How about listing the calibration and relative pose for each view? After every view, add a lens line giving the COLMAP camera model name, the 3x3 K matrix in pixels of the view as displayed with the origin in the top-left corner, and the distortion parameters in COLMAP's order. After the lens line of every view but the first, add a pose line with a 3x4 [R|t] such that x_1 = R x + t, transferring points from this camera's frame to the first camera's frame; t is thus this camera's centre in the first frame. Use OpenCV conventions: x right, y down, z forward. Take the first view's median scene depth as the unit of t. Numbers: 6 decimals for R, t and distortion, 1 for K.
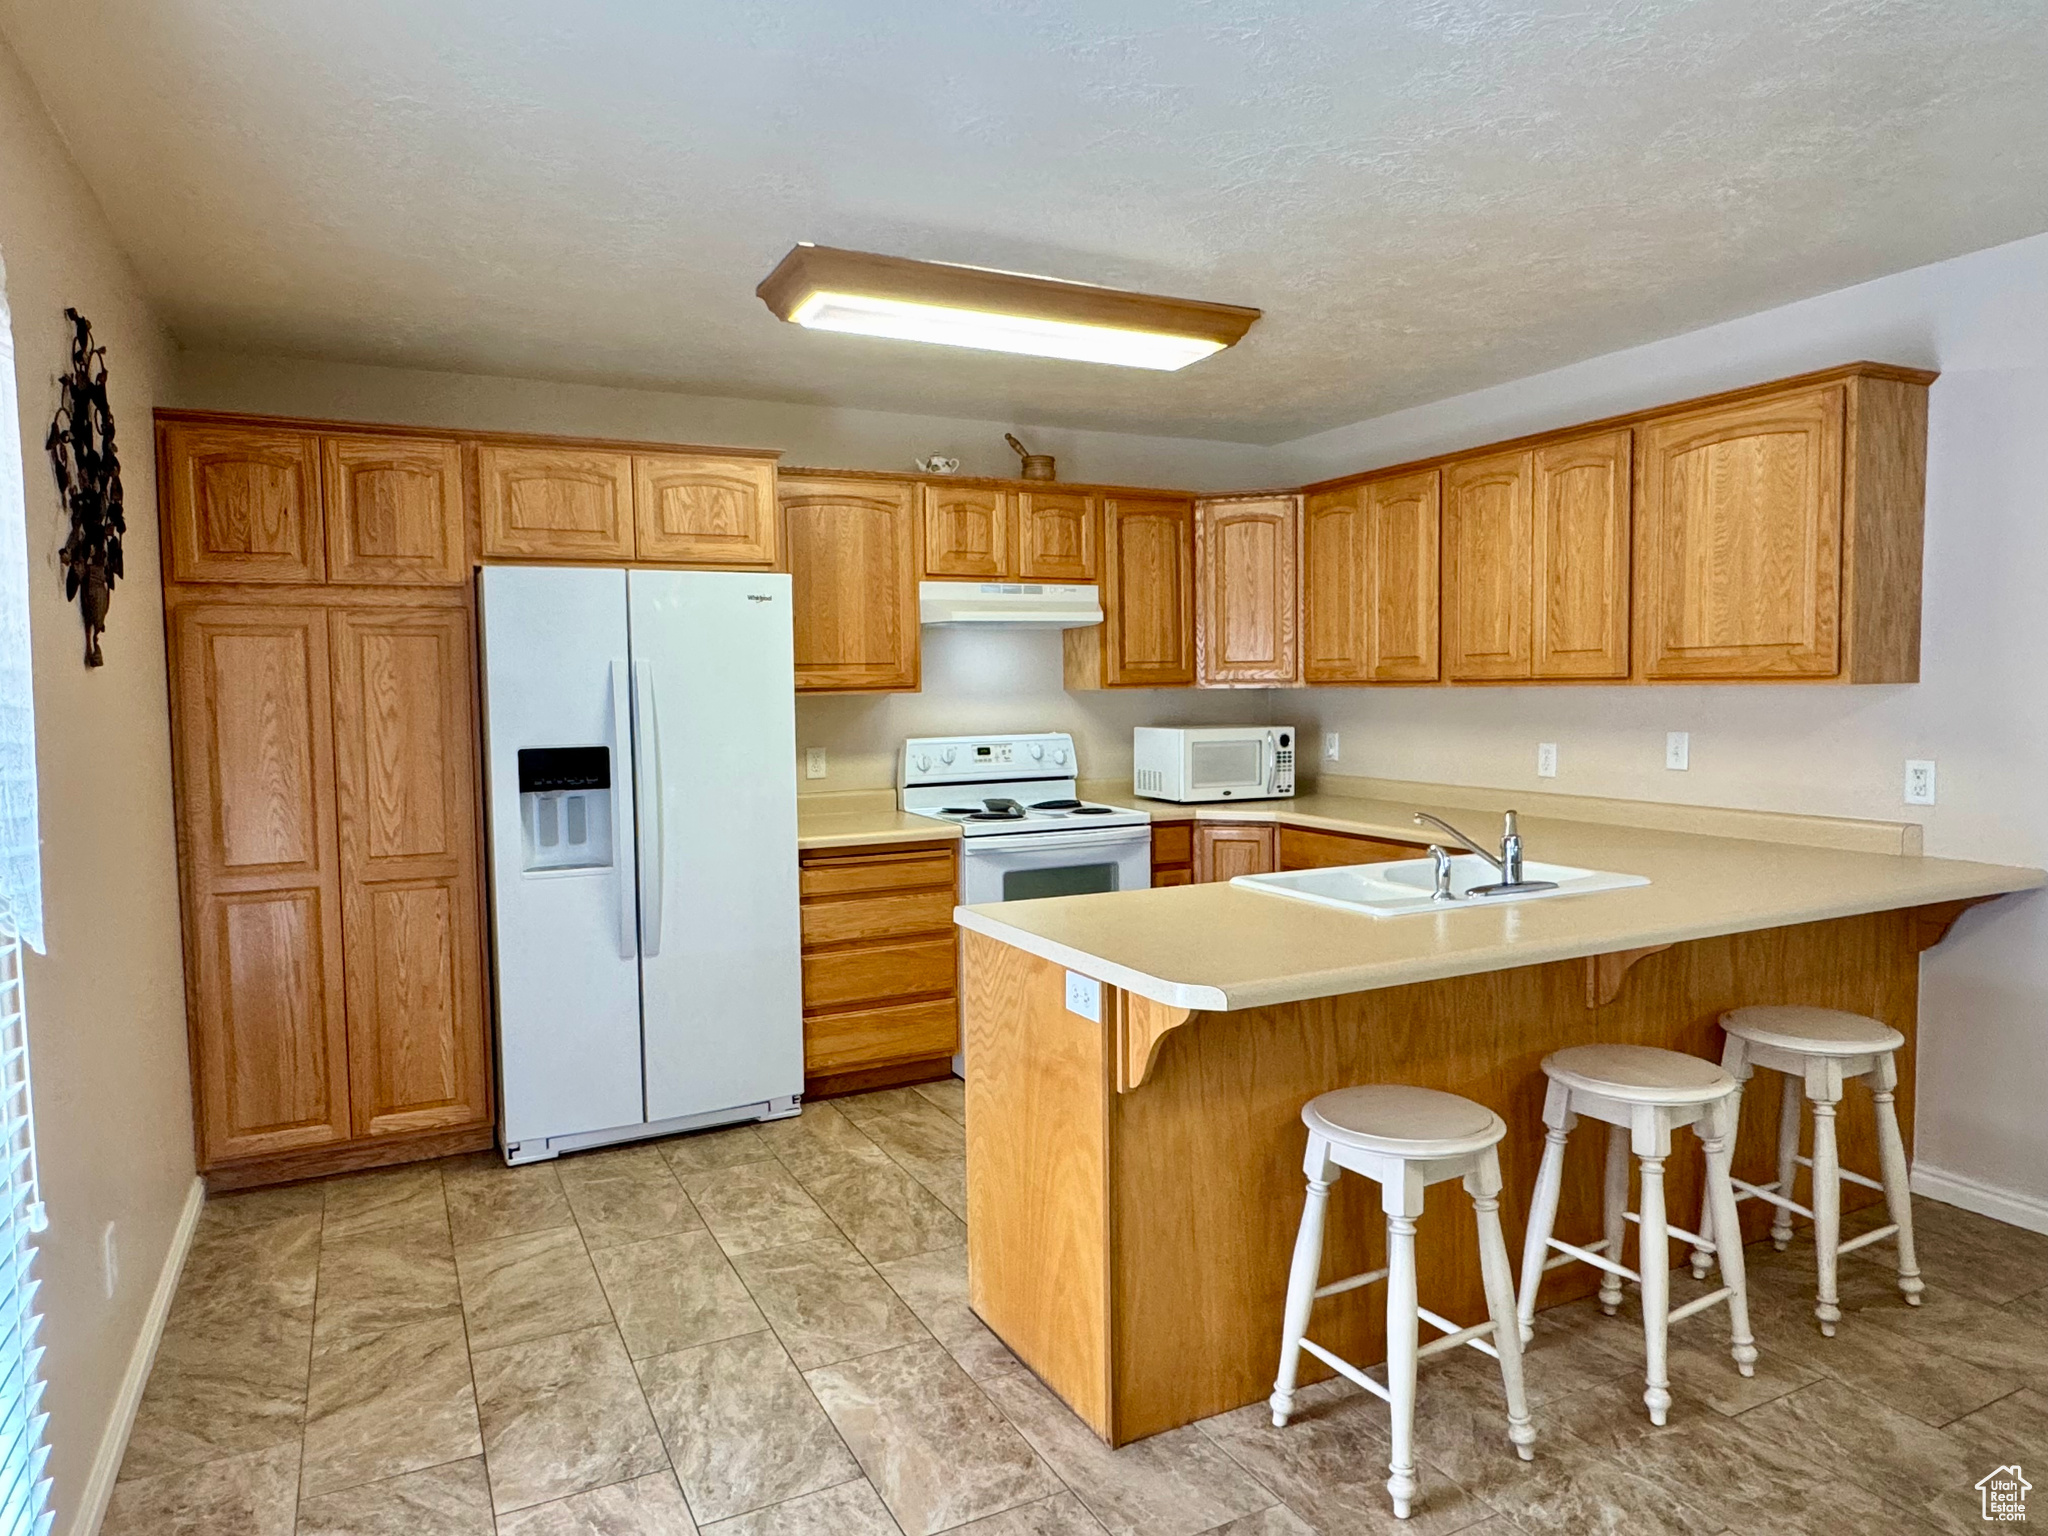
lens RADIAL K [[1291.7, 0, 1022.0], [0, 1291.7, 769.0], [0, 0, 1]] dist [-0.007534, 0.005384]
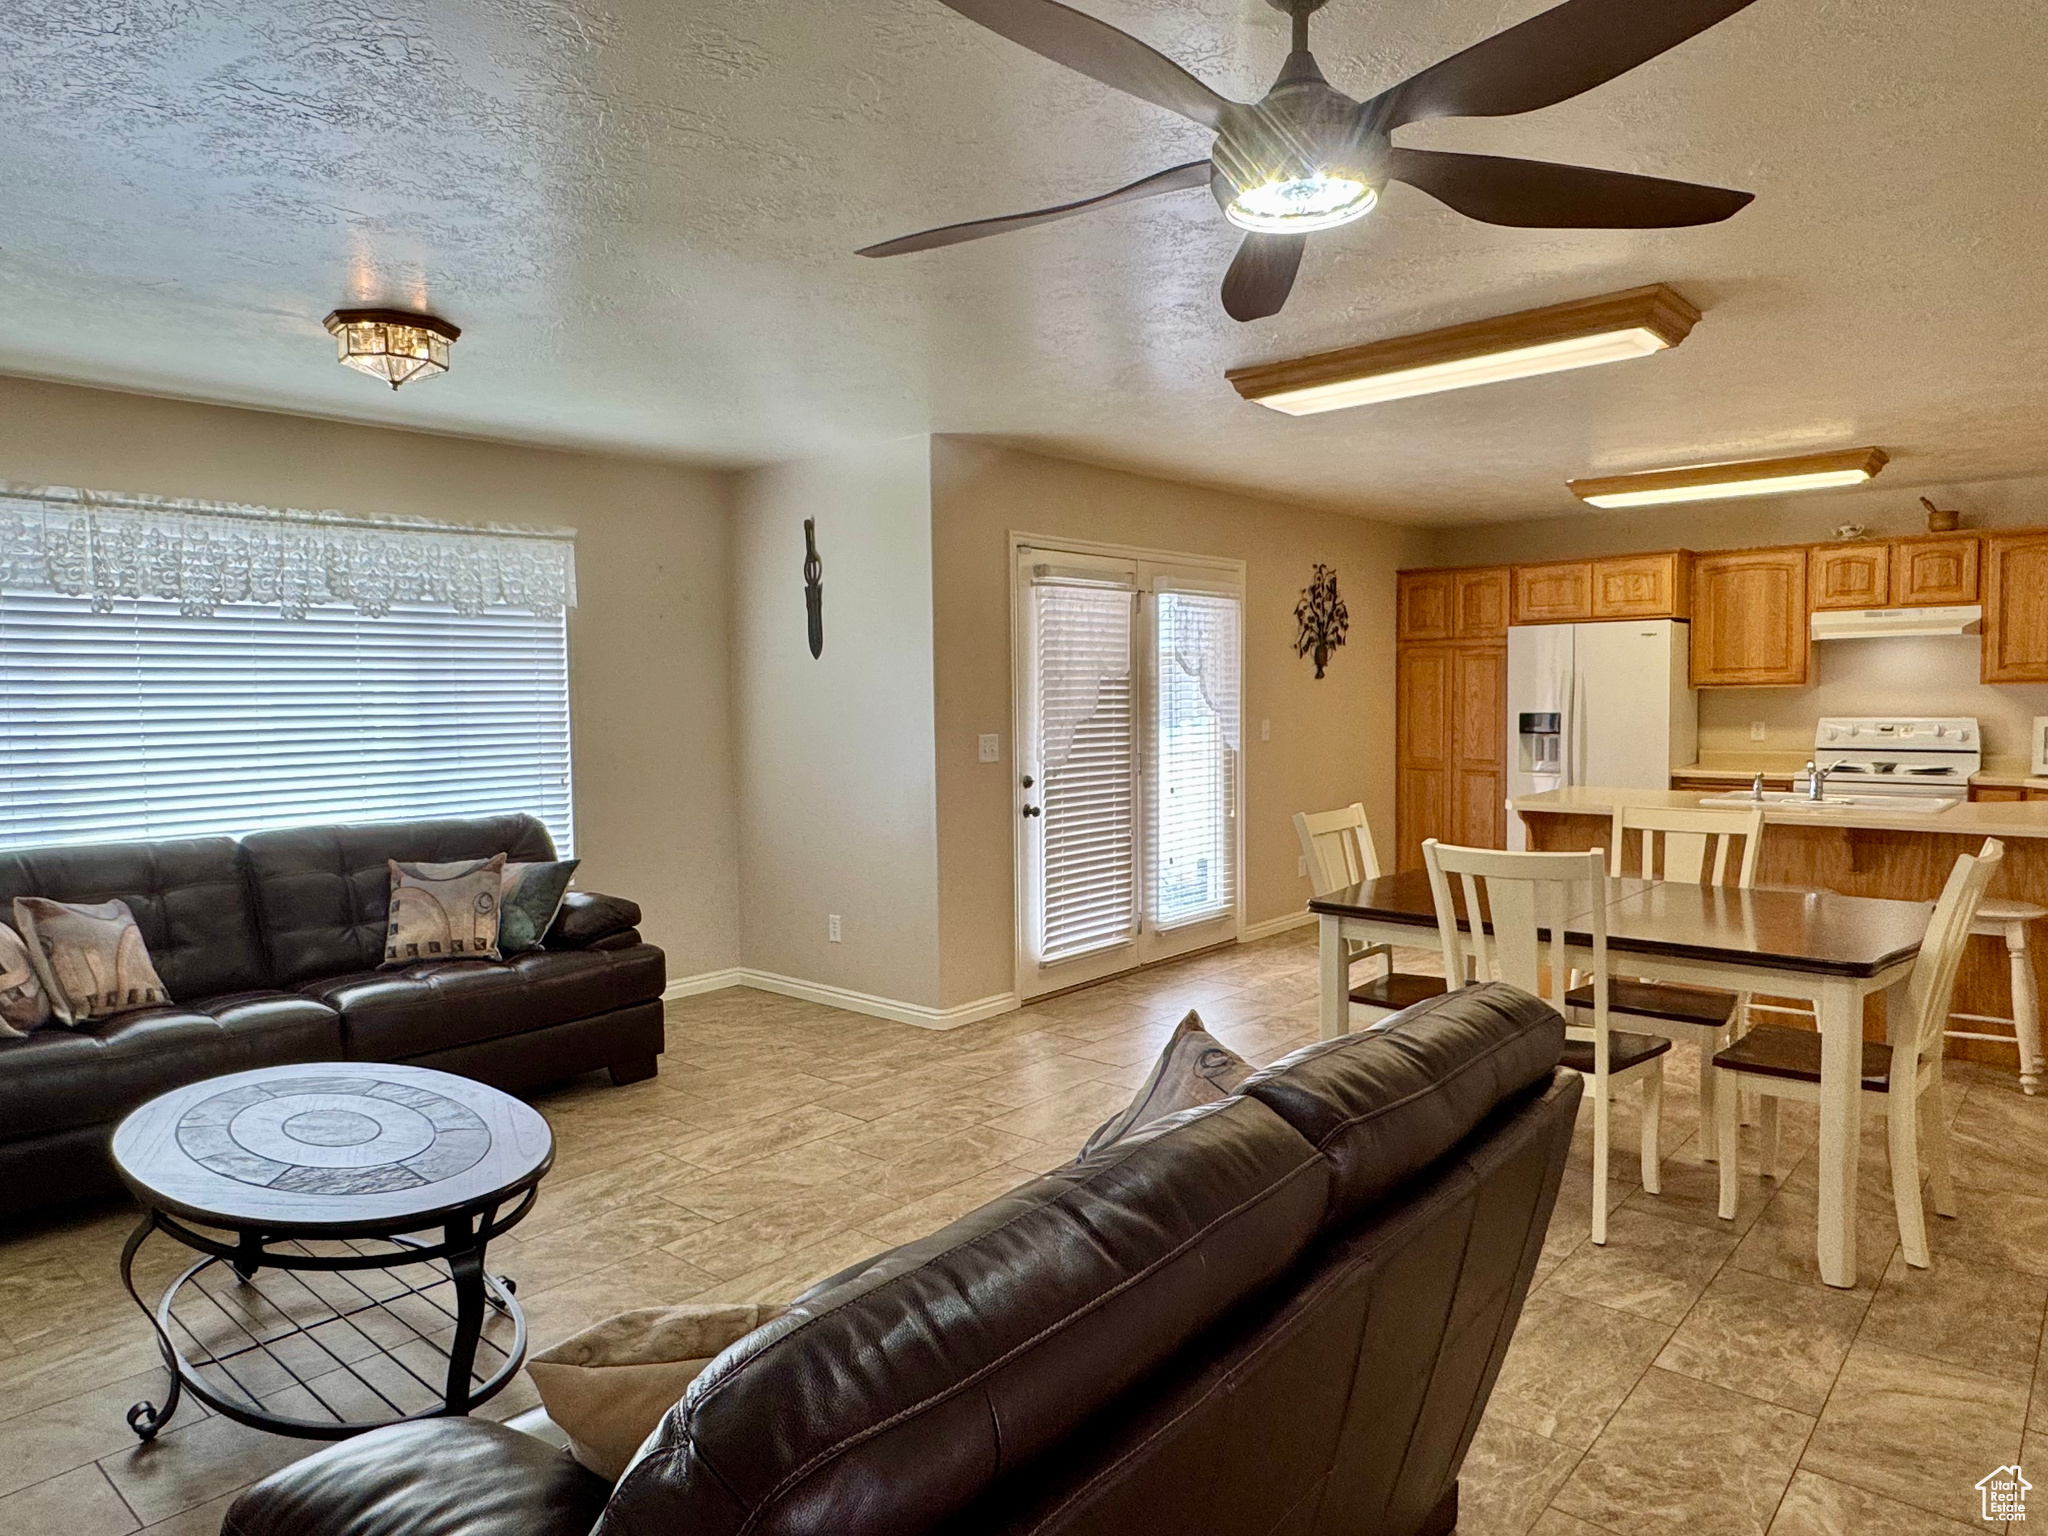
lens RADIAL K [[1291.7, 0, 1019.9], [0, 1291.7, 769.0], [0, 0, 1]] dist [-0.007534, 0.005384]
pose [[0.368640, 0.067238, -0.927137, 1.209100], [-0.051960, 0.997312, 0.051667, 0.009093], [0.928119, 0.029127, 0.371143, -0.510294]]
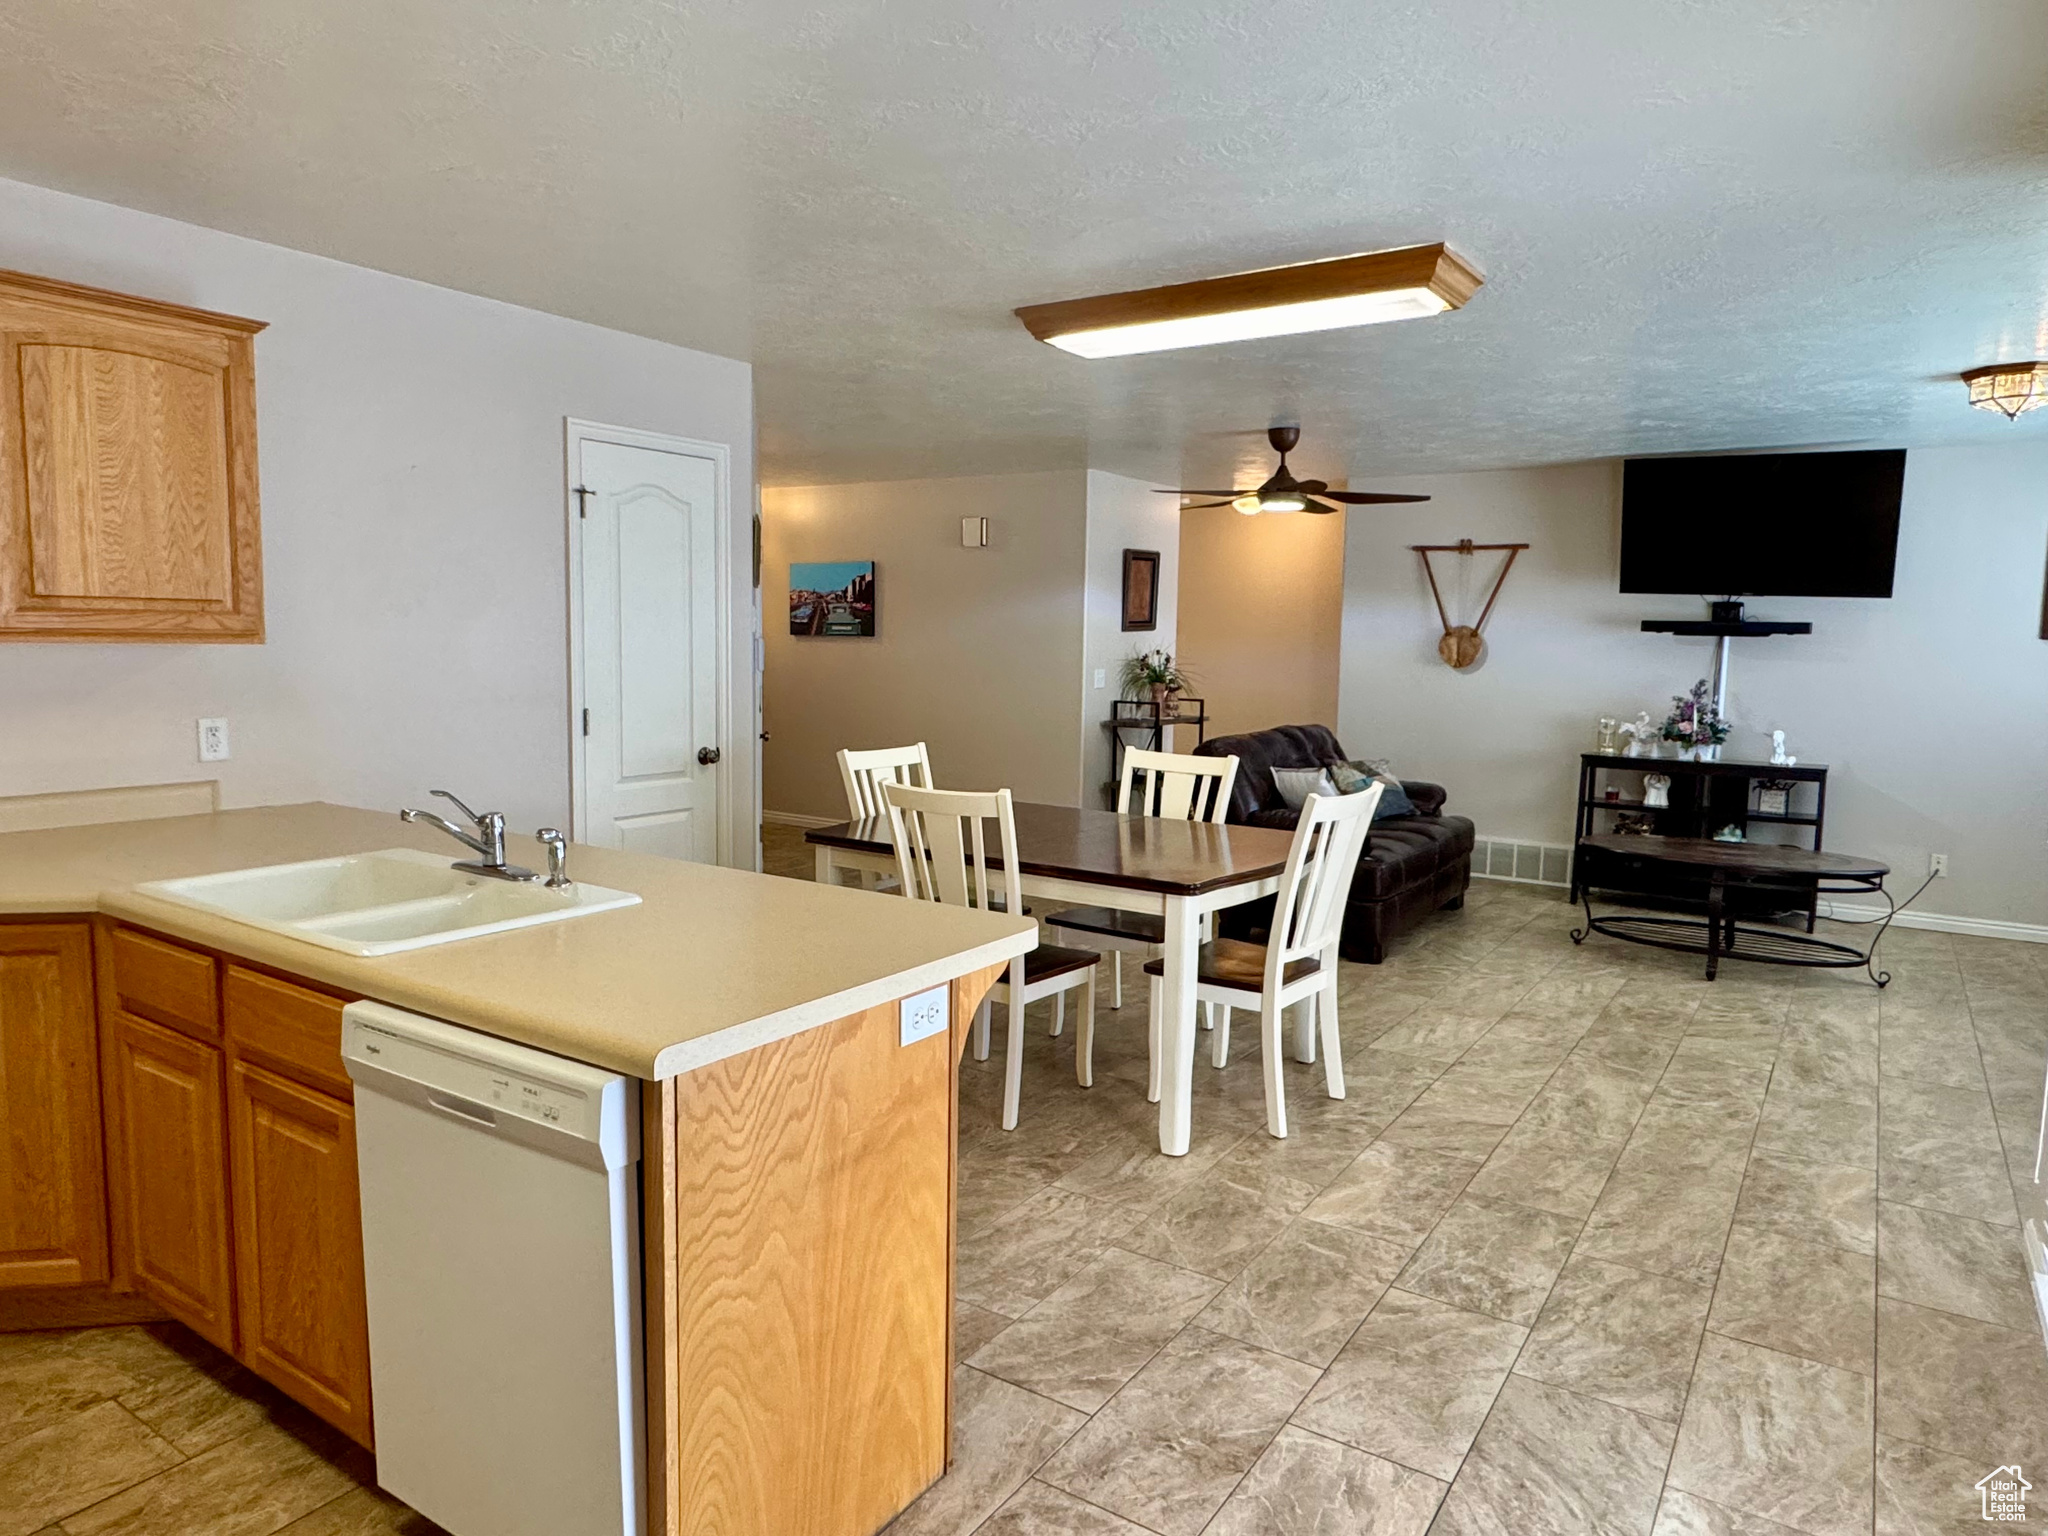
lens RADIAL K [[1291.7, 0, 1014.7], [0, 1291.7, 768.0], [0, 0, 1]] dist [-0.007534, 0.005384]
pose [[-0.486358, -0.085557, 0.869561, -0.442368], [0.044627, 0.991463, 0.122512, -0.056335], [-0.872619, 0.098391, -0.478388, 0.827203]]
